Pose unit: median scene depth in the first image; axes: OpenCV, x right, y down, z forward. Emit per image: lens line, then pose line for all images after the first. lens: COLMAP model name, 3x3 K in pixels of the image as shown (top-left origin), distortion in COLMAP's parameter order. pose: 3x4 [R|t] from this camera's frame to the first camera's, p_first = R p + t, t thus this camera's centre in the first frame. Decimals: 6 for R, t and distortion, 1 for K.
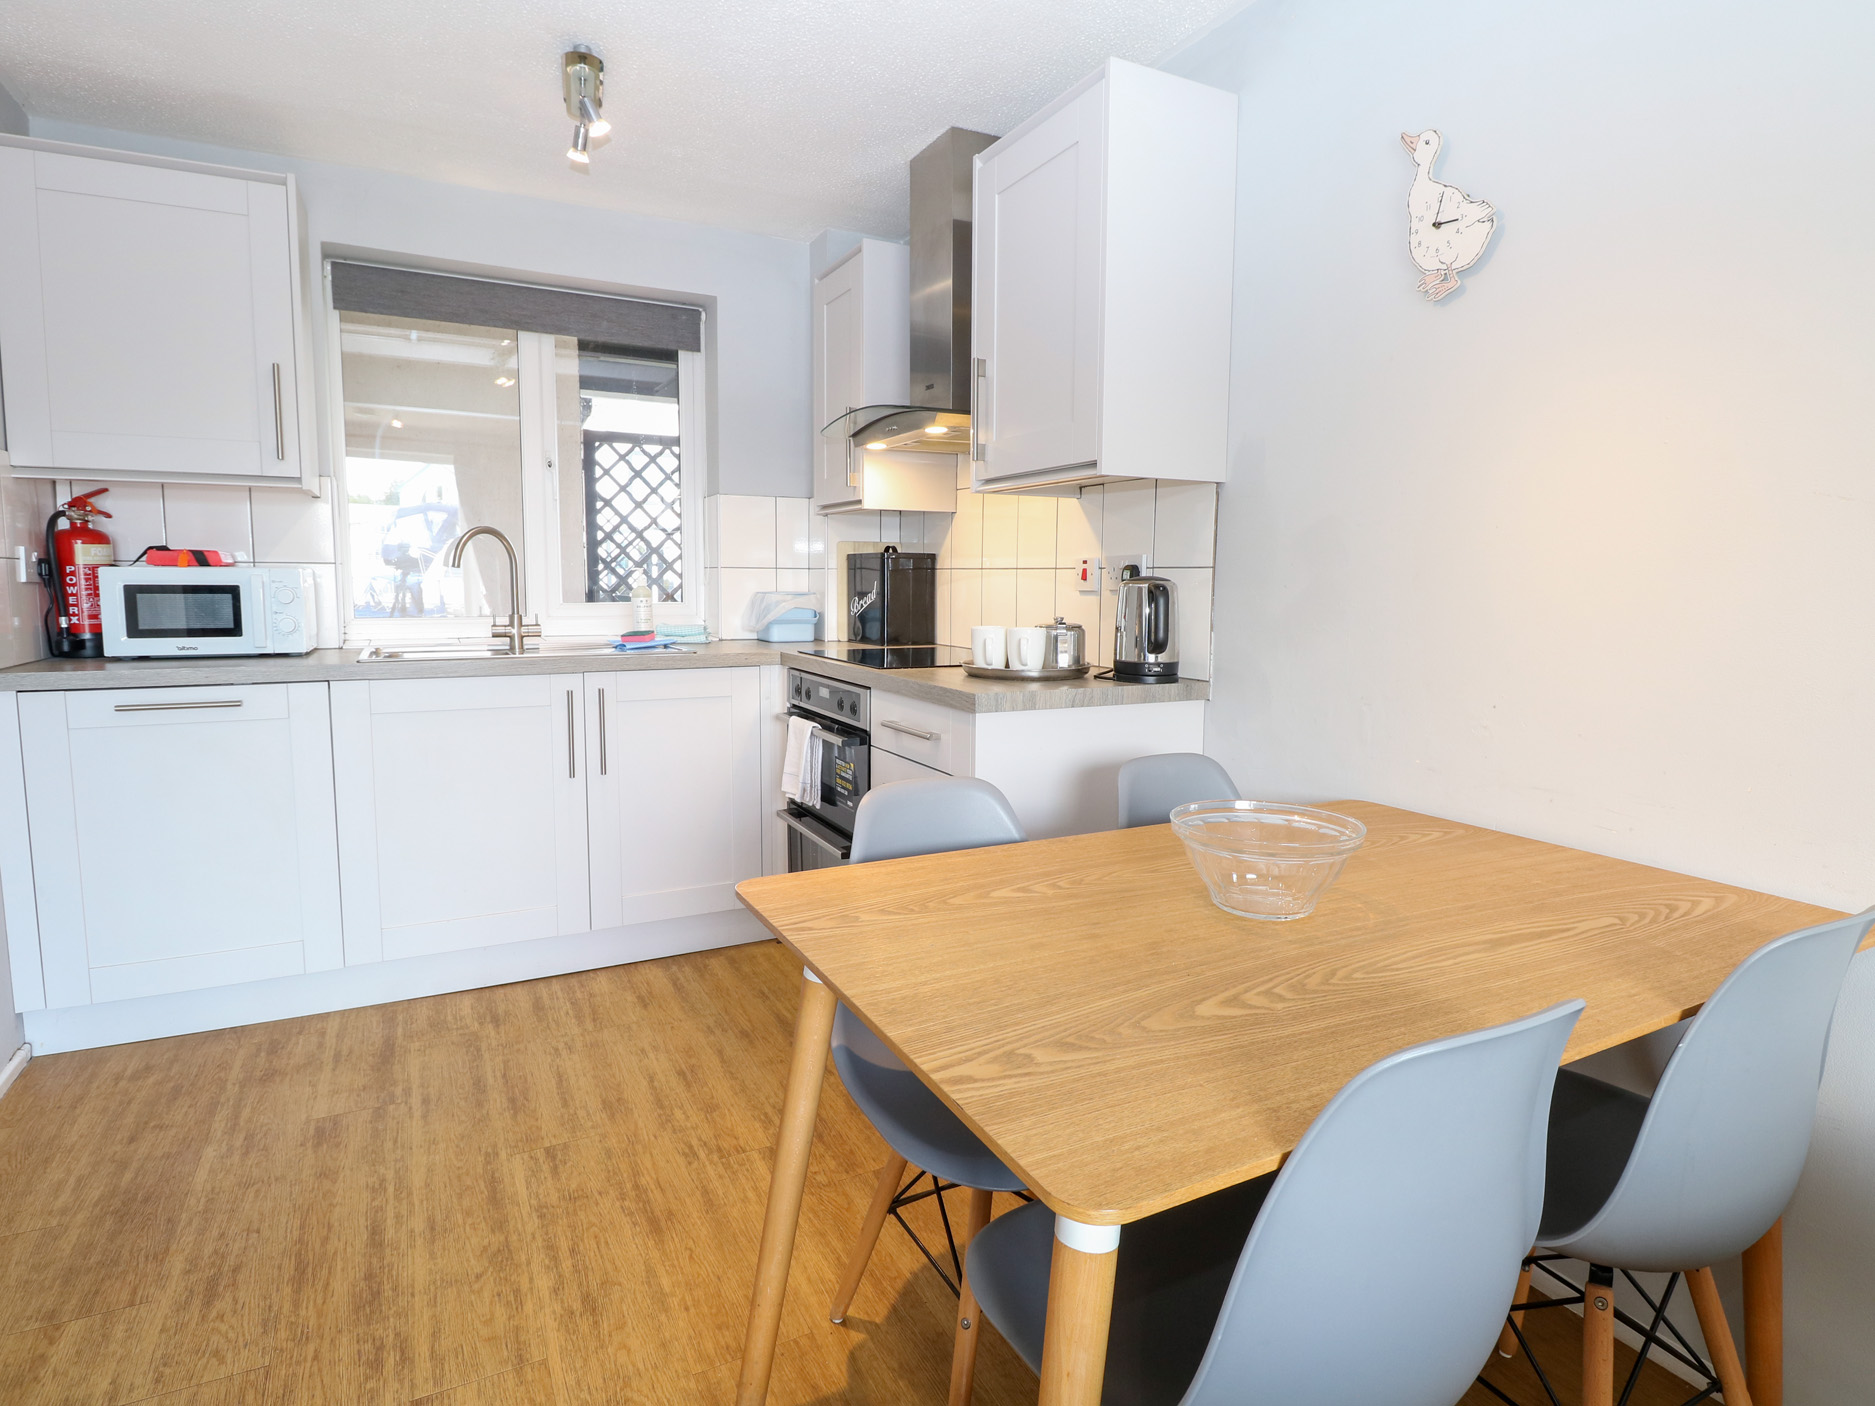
lens RADIAL K [[992.0, 0, 932.0], [0, 992.0, 682.4], [0, 0, 1]] dist [0.001147, -0.014380]
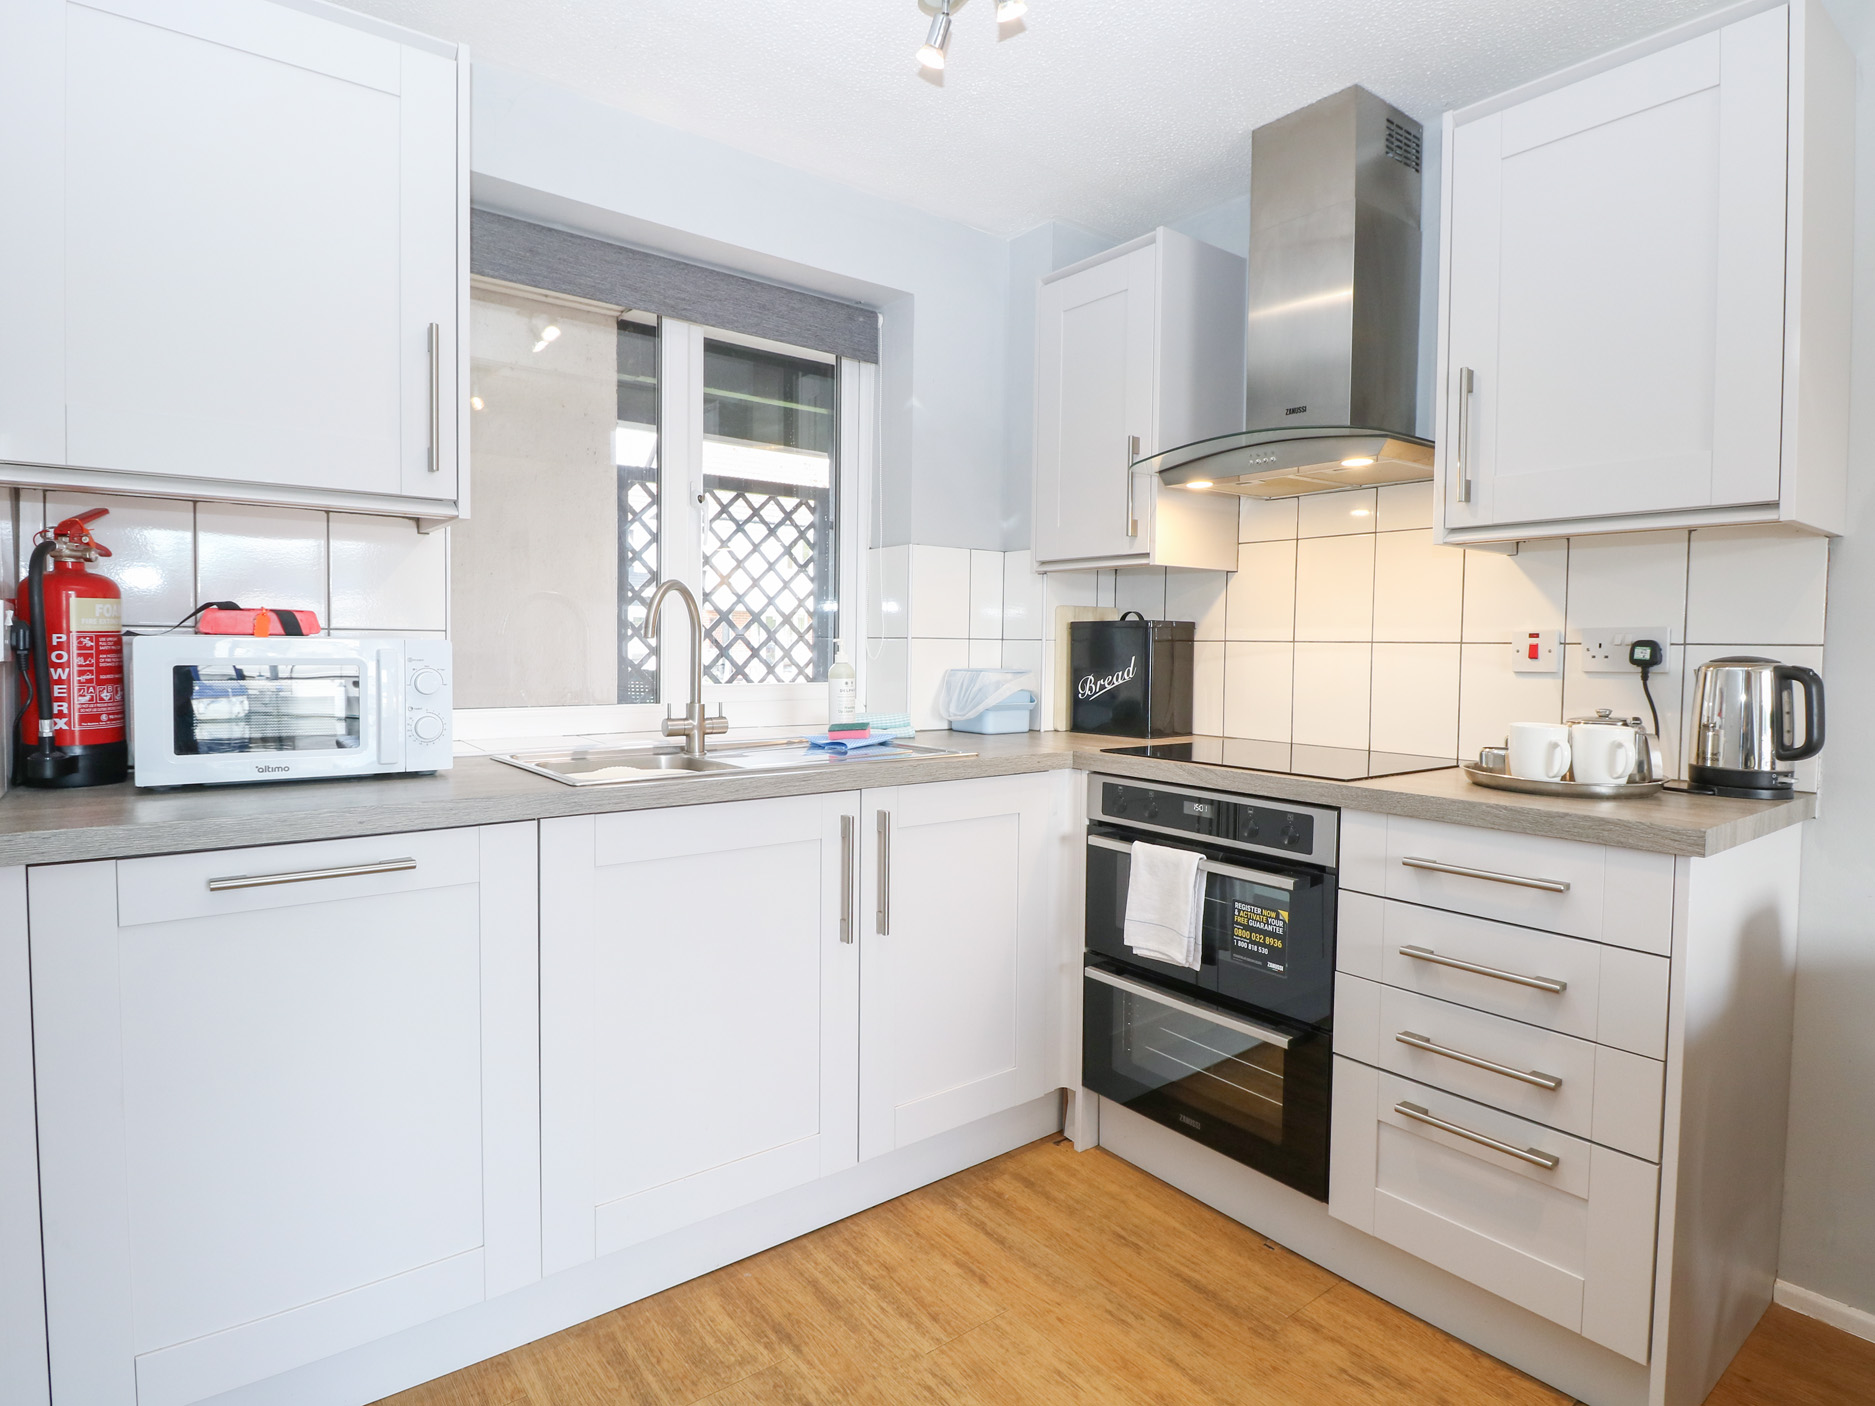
lens RADIAL K [[1009.8, 0, 936.7], [0, 1009.8, 685.2], [0, 0, 1]] dist [0.001384, -0.014494]
pose [[0.983931, -0.004353, 0.178495, -0.447753], [0.015769, 0.997915, -0.062589, -0.039688], [-0.177850, 0.064398, 0.981948, 0.302370]]
